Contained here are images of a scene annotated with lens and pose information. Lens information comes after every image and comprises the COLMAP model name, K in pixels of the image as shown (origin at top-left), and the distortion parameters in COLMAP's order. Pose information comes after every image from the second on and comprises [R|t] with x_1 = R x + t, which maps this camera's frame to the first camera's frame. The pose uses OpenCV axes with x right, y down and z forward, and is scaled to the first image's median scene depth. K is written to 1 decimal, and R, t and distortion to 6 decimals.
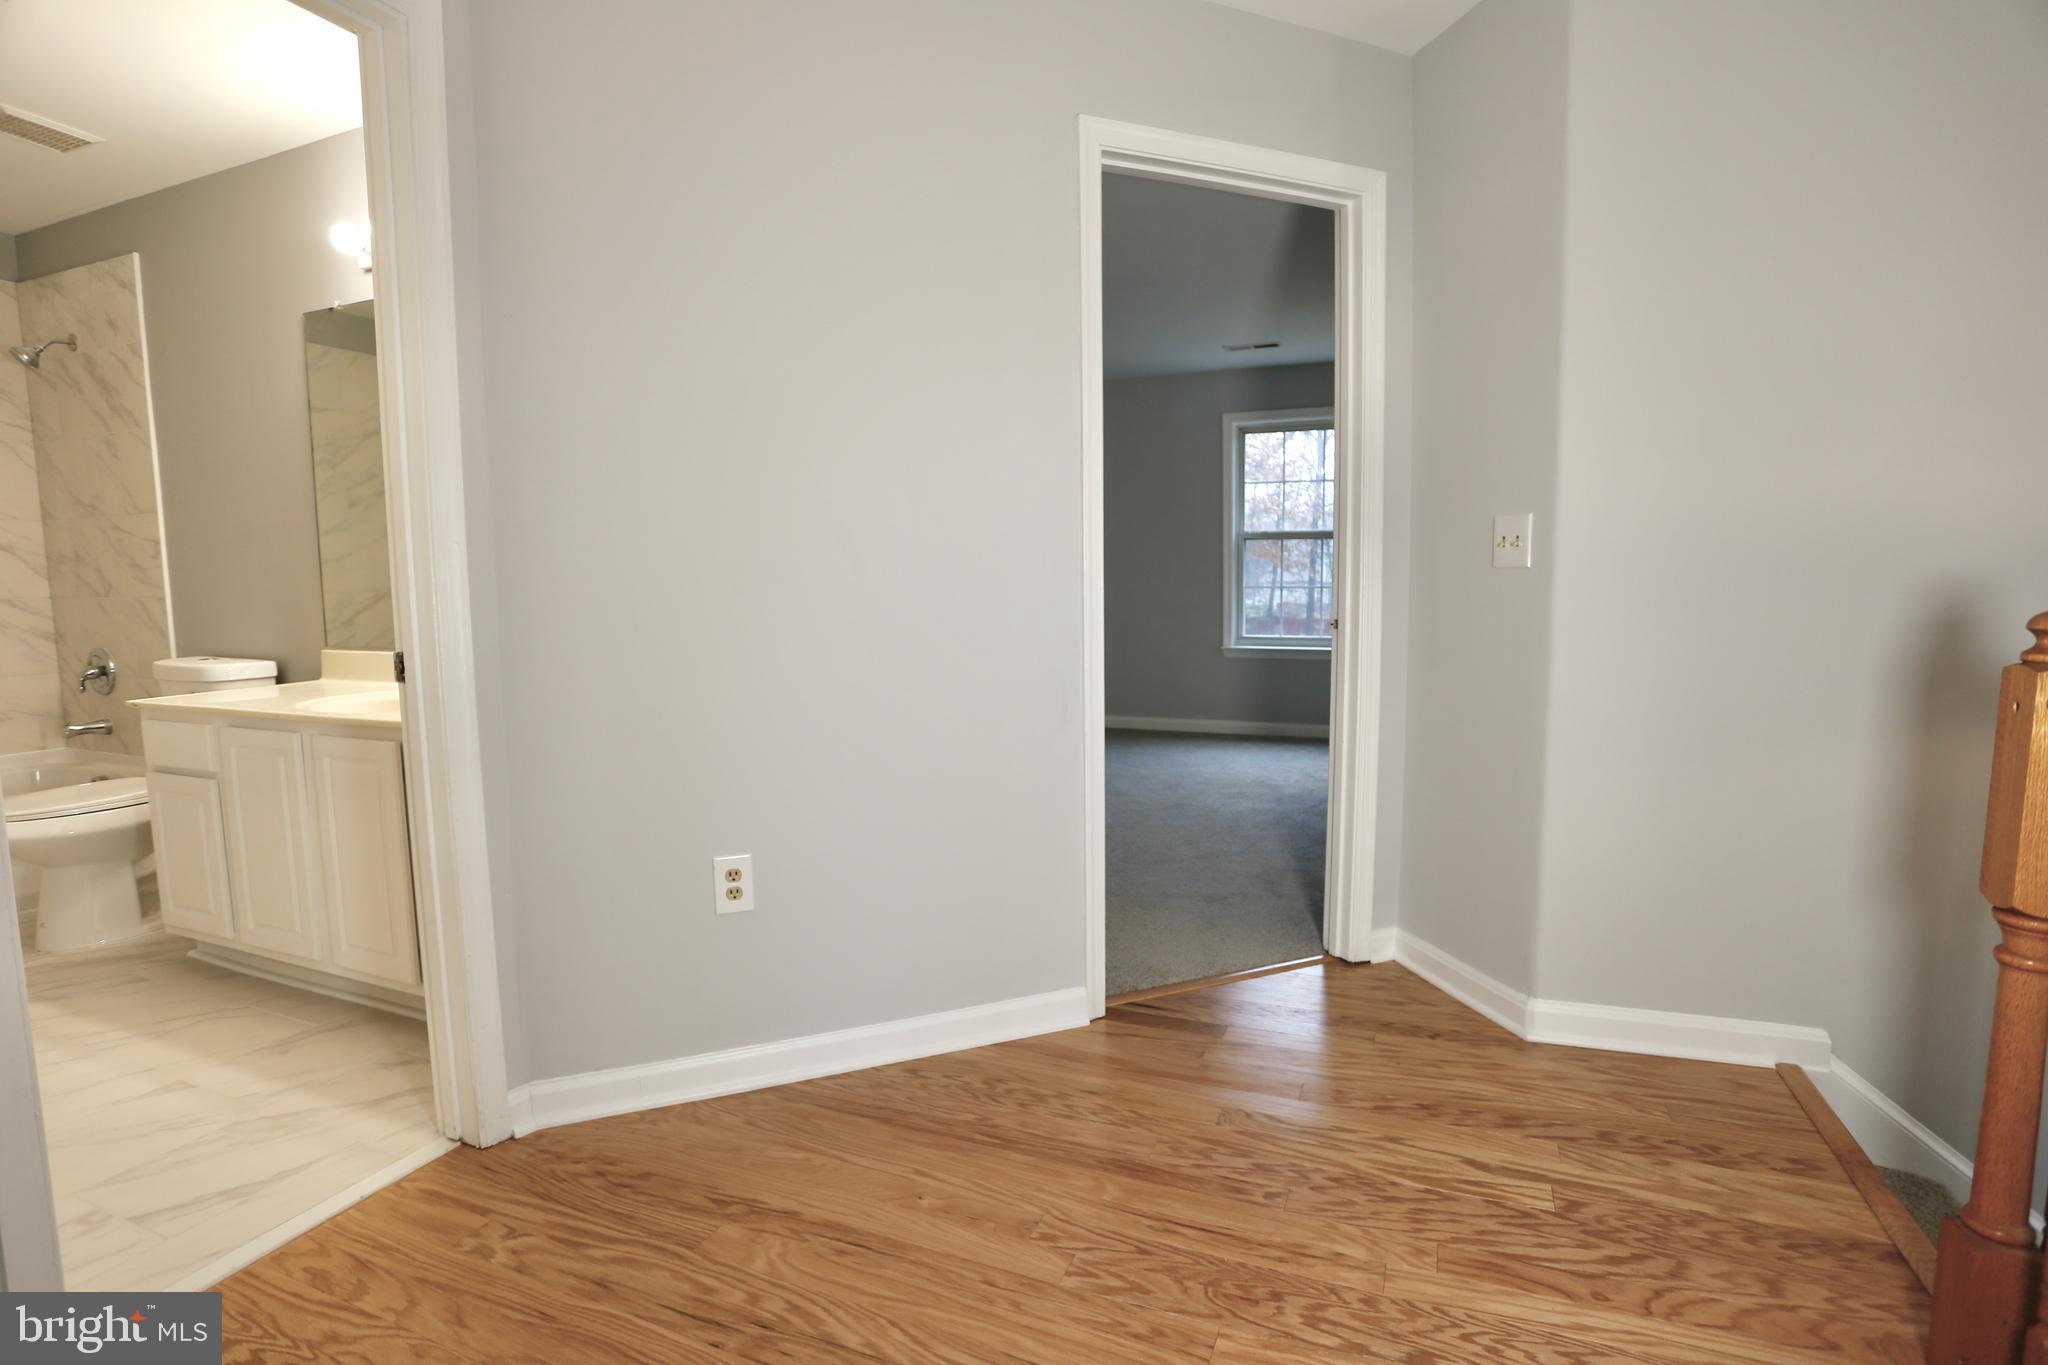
lens RADIAL K [[1002.8, 0, 1037.9], [0, 1002.8, 675.9], [0, 0, 1]] dist [-0.066488, 0.026218]
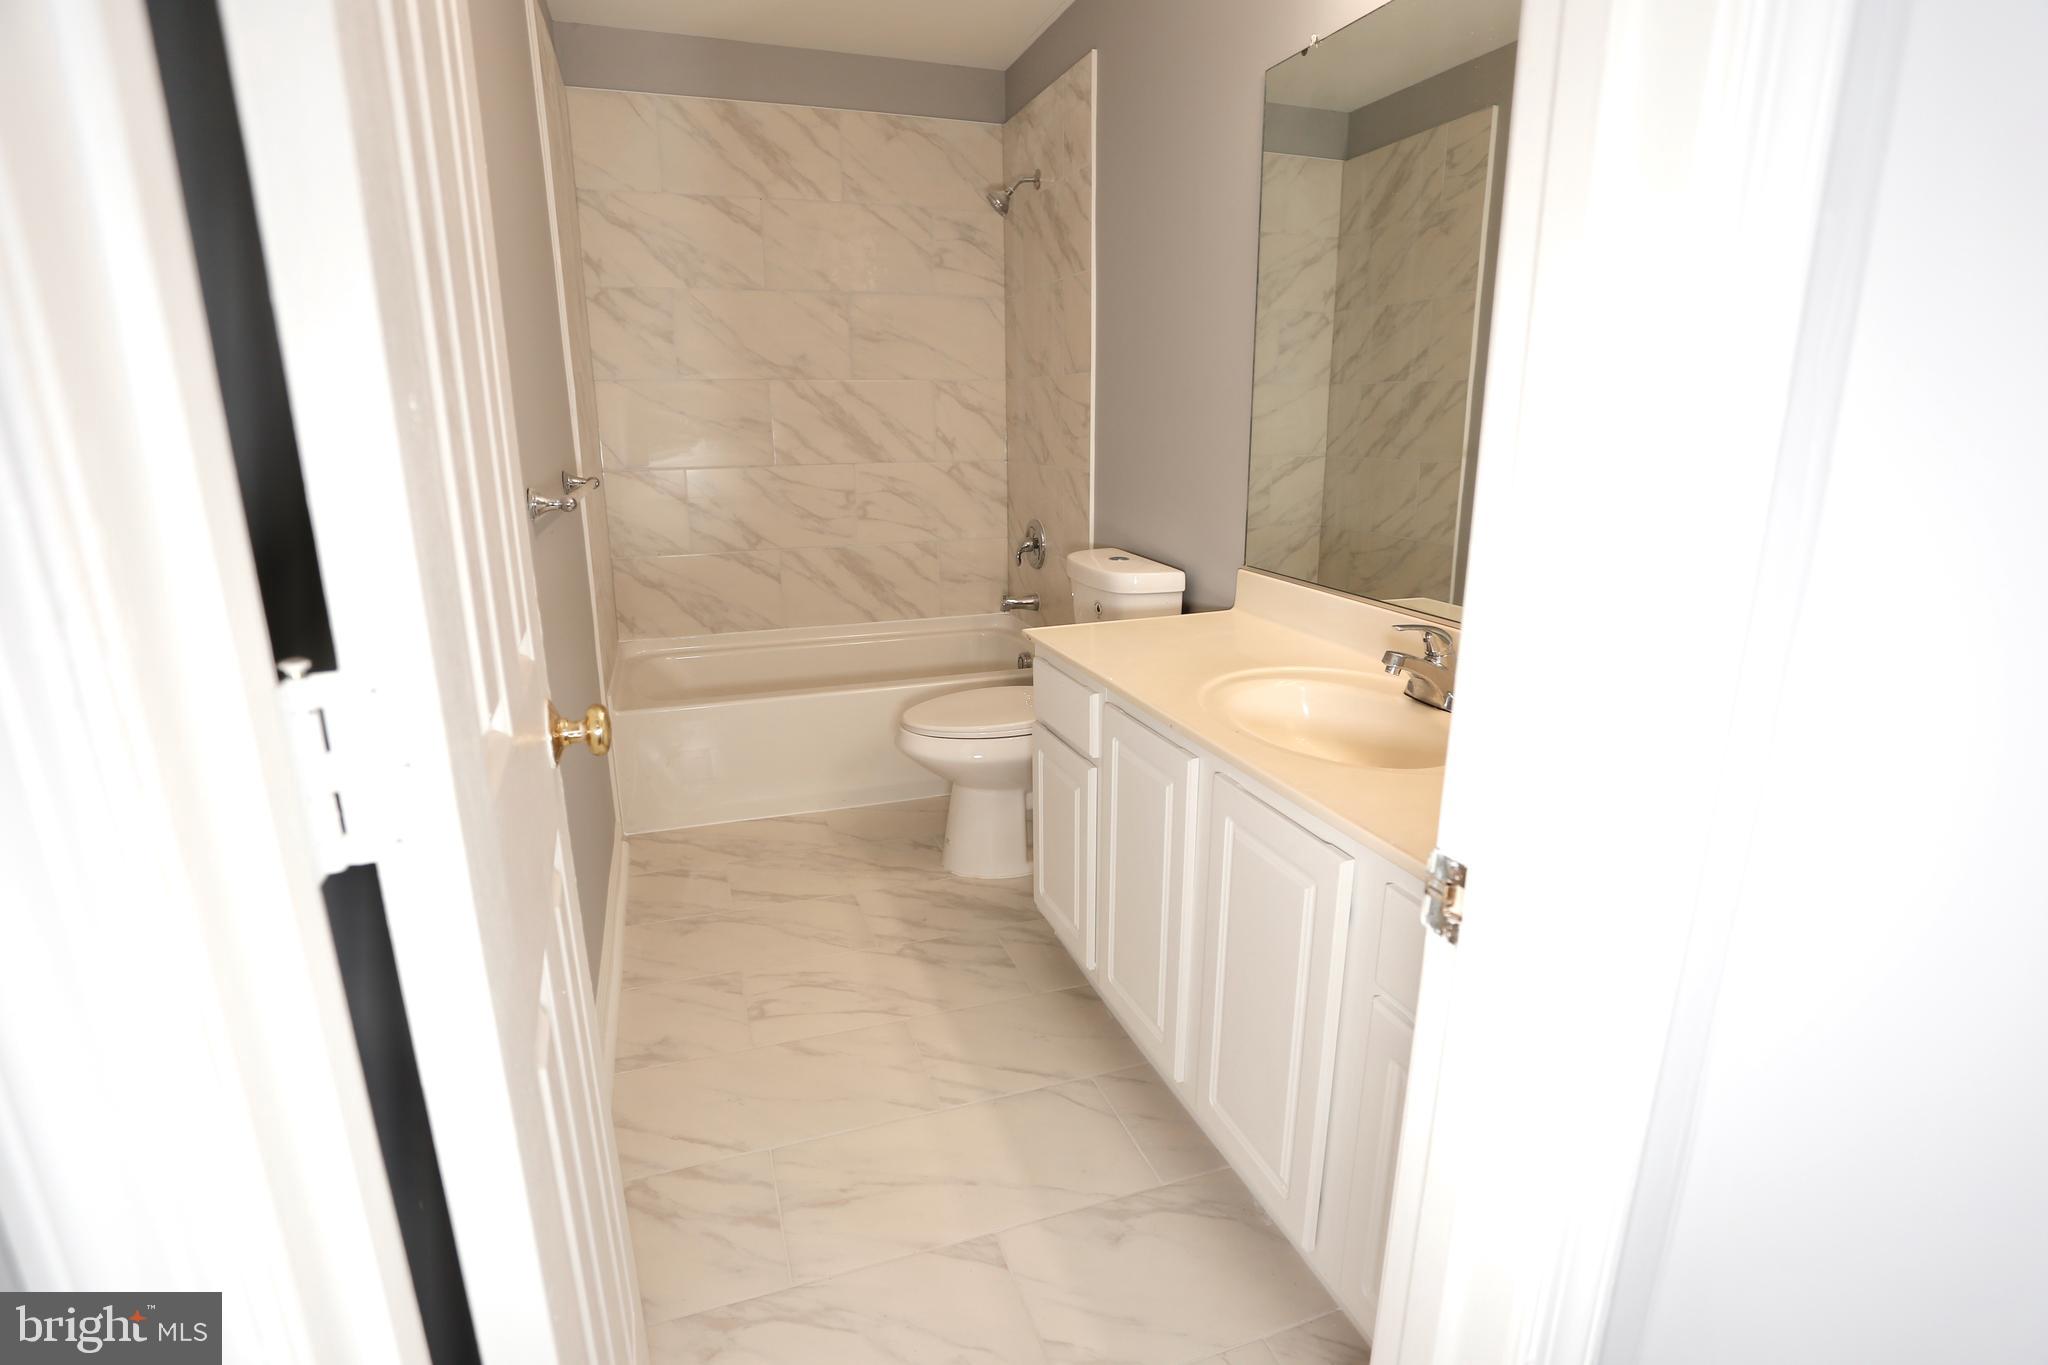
lens RADIAL K [[1002.8, 0, 1023.3], [0, 1002.8, 673.7], [0, 0, 1]] dist [-0.066488, 0.026218]
pose [[0.670560, 0.193180, -0.716261, -0.256552], [-0.074783, 0.978184, 0.193811, -0.071042], [0.738076, -0.076398, 0.670378, 0.328940]]
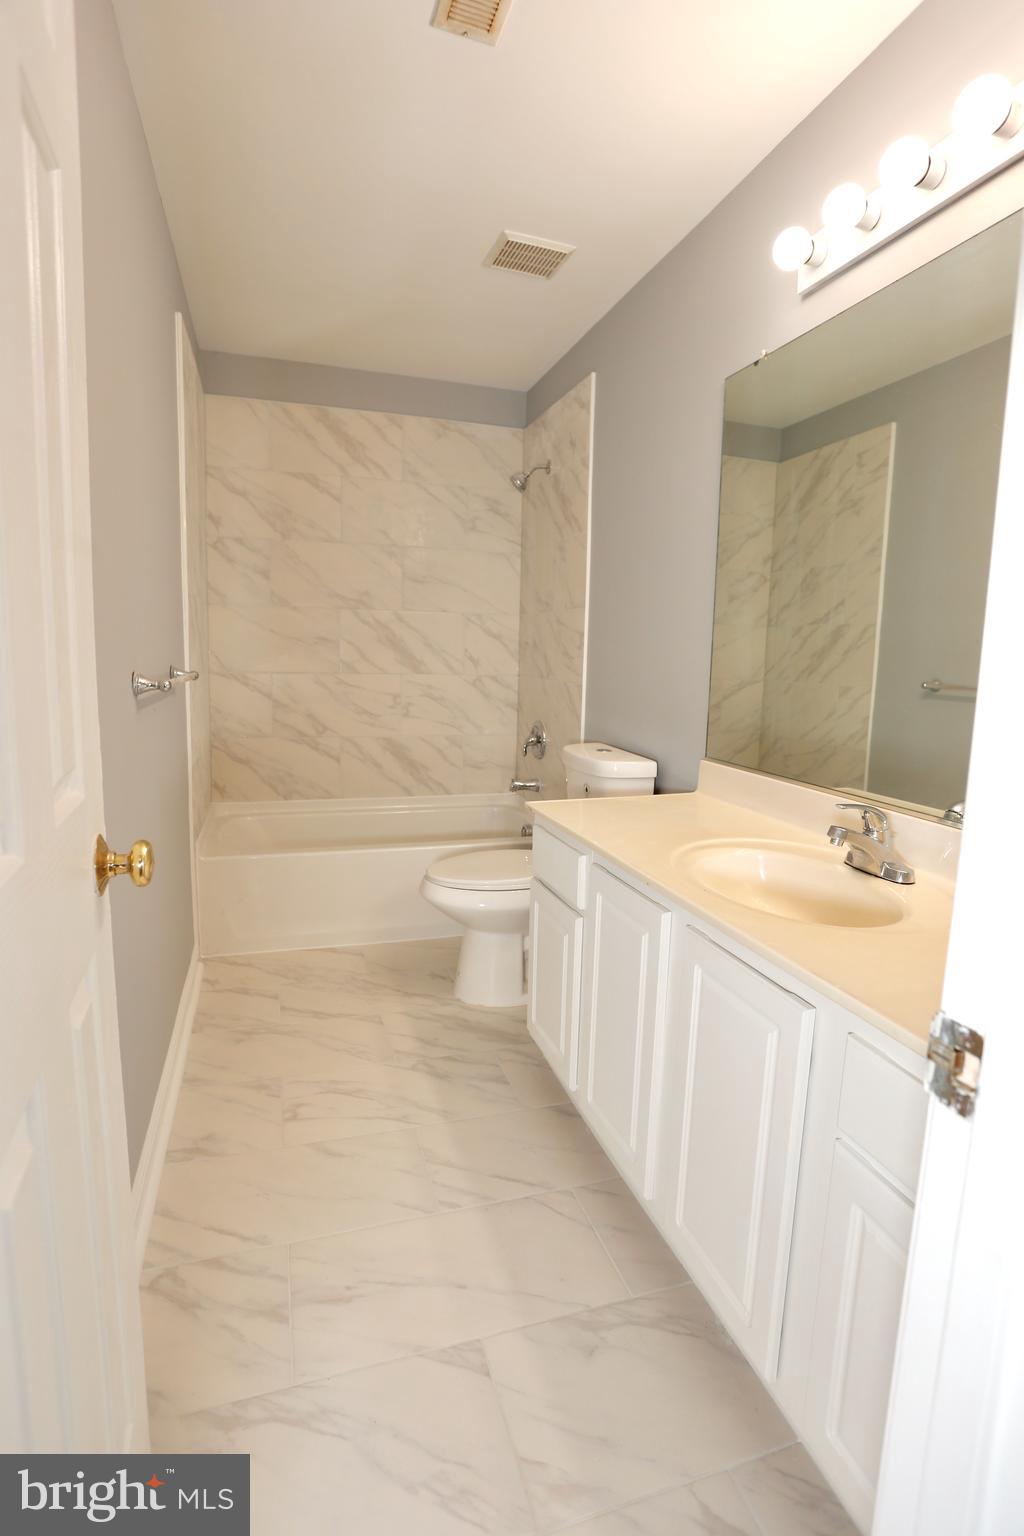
lens RADIAL K [[752.1, 0, 510.7], [0, 752.1, 753.2], [0, 0, 1]] dist [-0.066488, 0.026218]
pose [[0.647981, 0.127428, -0.750921, -0.285975], [-0.106090, 0.991395, 0.076688, -0.057843], [0.754232, 0.029973, 0.655924, 0.359240]]
